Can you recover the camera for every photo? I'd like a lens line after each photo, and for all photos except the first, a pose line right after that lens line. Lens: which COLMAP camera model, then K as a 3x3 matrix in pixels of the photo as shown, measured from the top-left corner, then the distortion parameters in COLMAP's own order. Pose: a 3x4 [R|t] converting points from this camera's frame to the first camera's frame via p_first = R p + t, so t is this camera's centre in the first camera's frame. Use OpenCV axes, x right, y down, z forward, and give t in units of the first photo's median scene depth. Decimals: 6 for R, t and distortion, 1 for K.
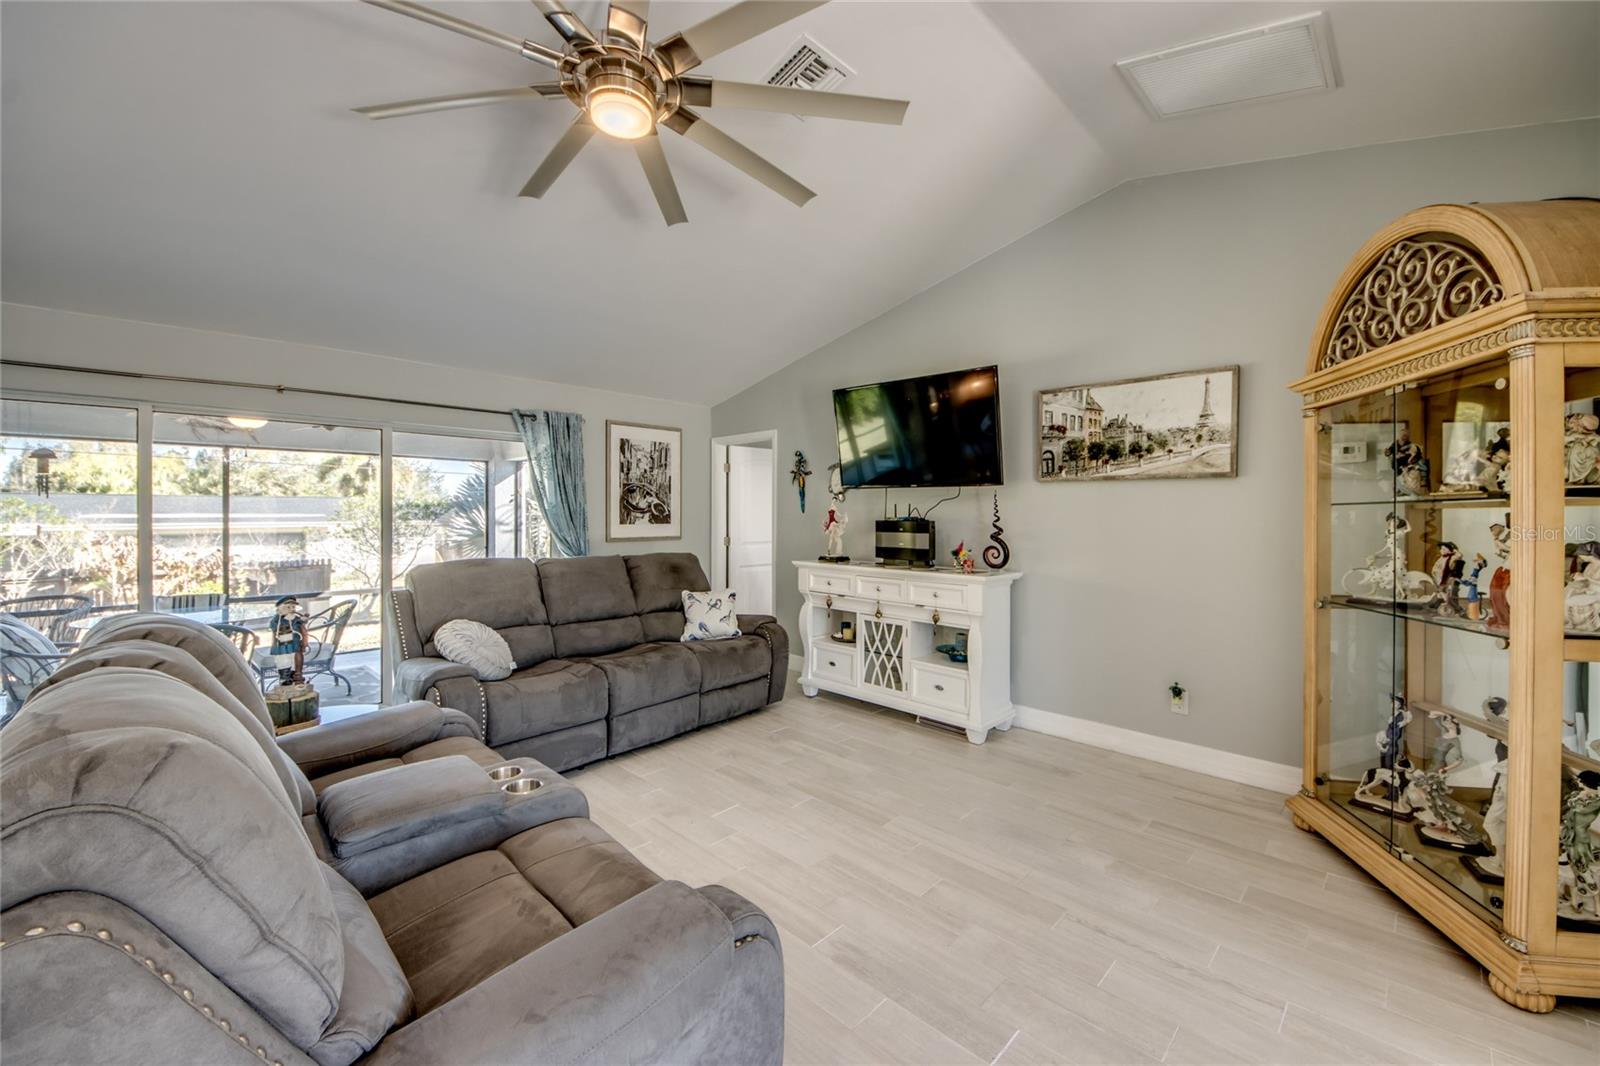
lens RADIAL K [[610.0, 0, 810.8], [0, 610.0, 525.3], [0, 0, 1]] dist [0.014759, -0.008044]
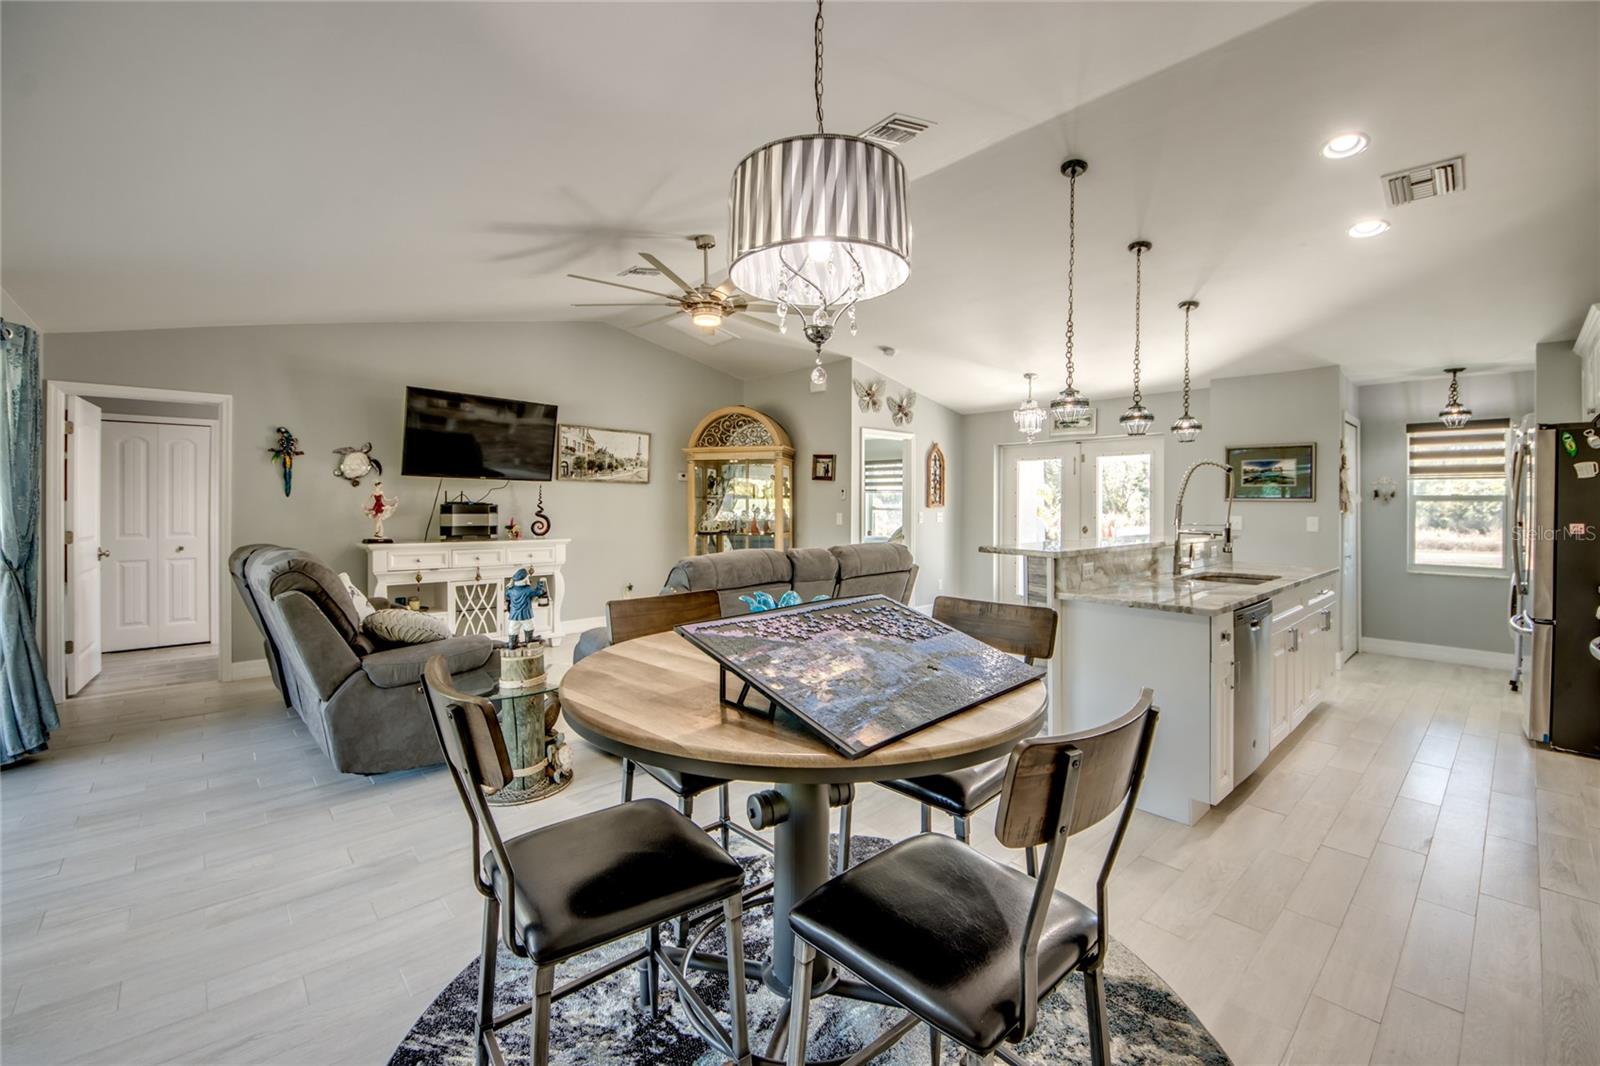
lens RADIAL K [[610.0, 0, 800.5], [0, 610.0, 500.8], [0, 0, 1]] dist [0.014759, -0.008044]
pose [[0.060296, 0.000861, 0.998180, -1.124110], [0.010845, 0.999940, -0.001518, -0.006361], [-0.998122, 0.010917, 0.060283, 0.247956]]
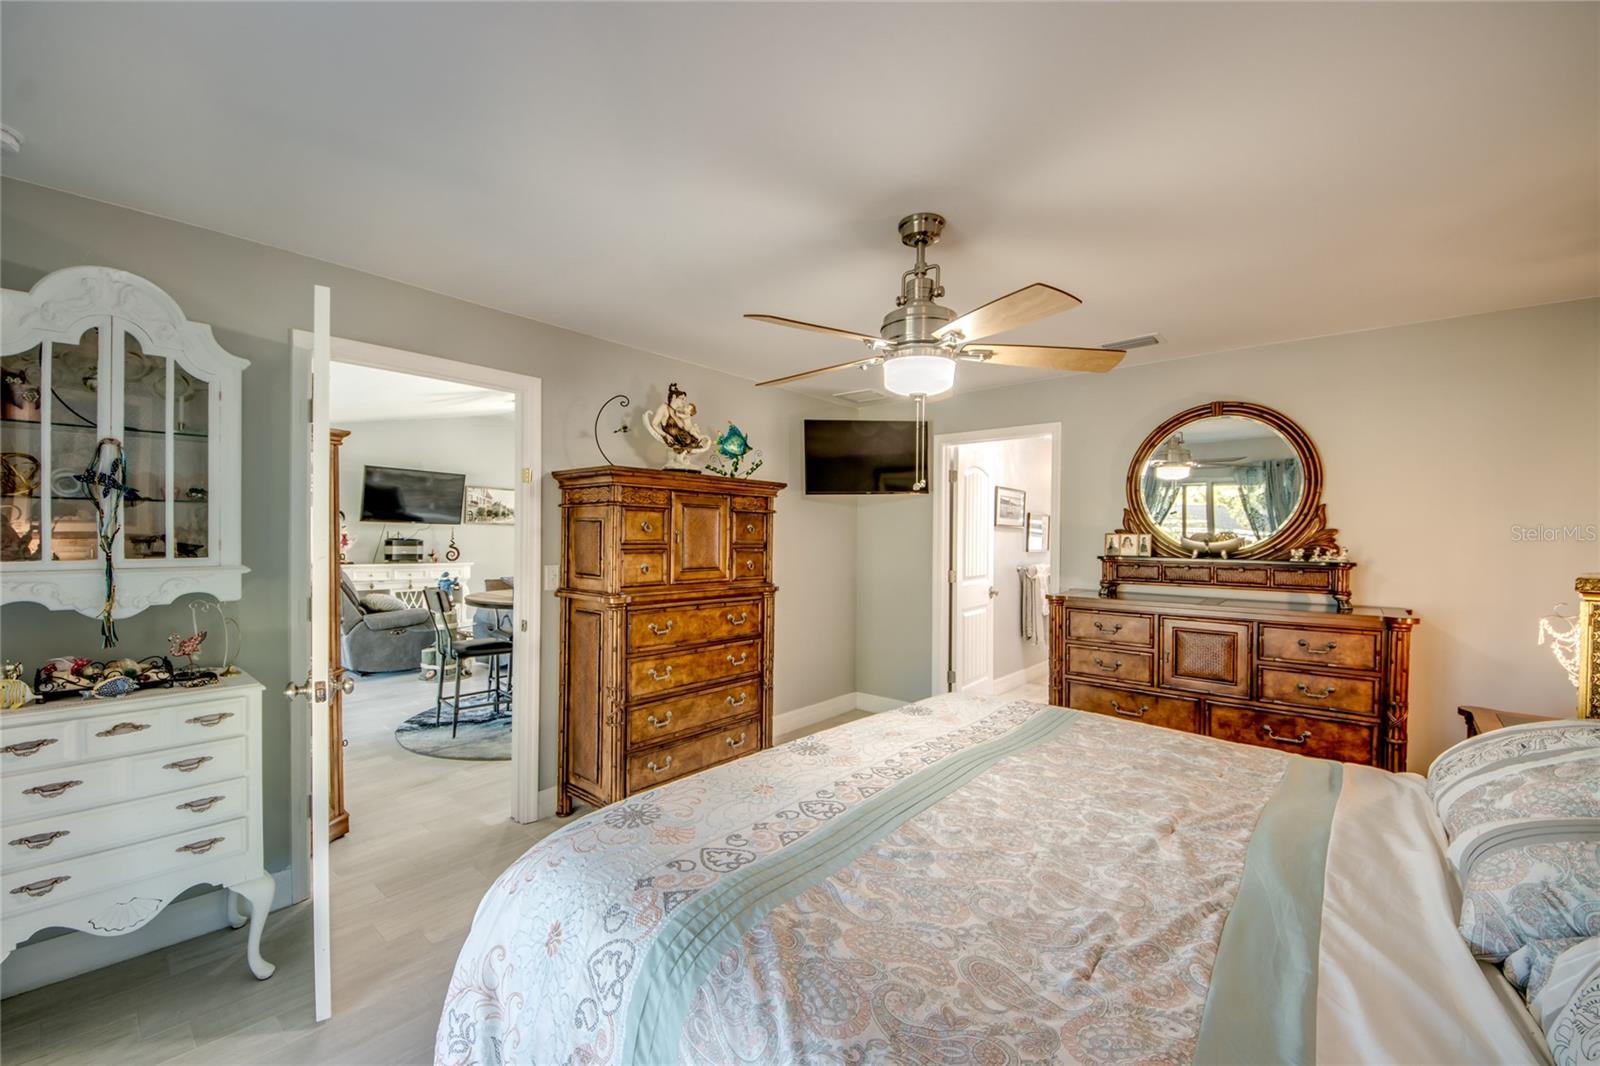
lens RADIAL K [[610.0, 0, 803.4], [0, 610.0, 540.1], [0, 0, 1]] dist [0.014759, -0.008044]
pose [[-0.064596, -0.006351, 0.997891, -1.952758], [0.003972, 0.999970, 0.006621, -0.015945], [-0.997904, 0.004392, -0.064568, -0.146187]]
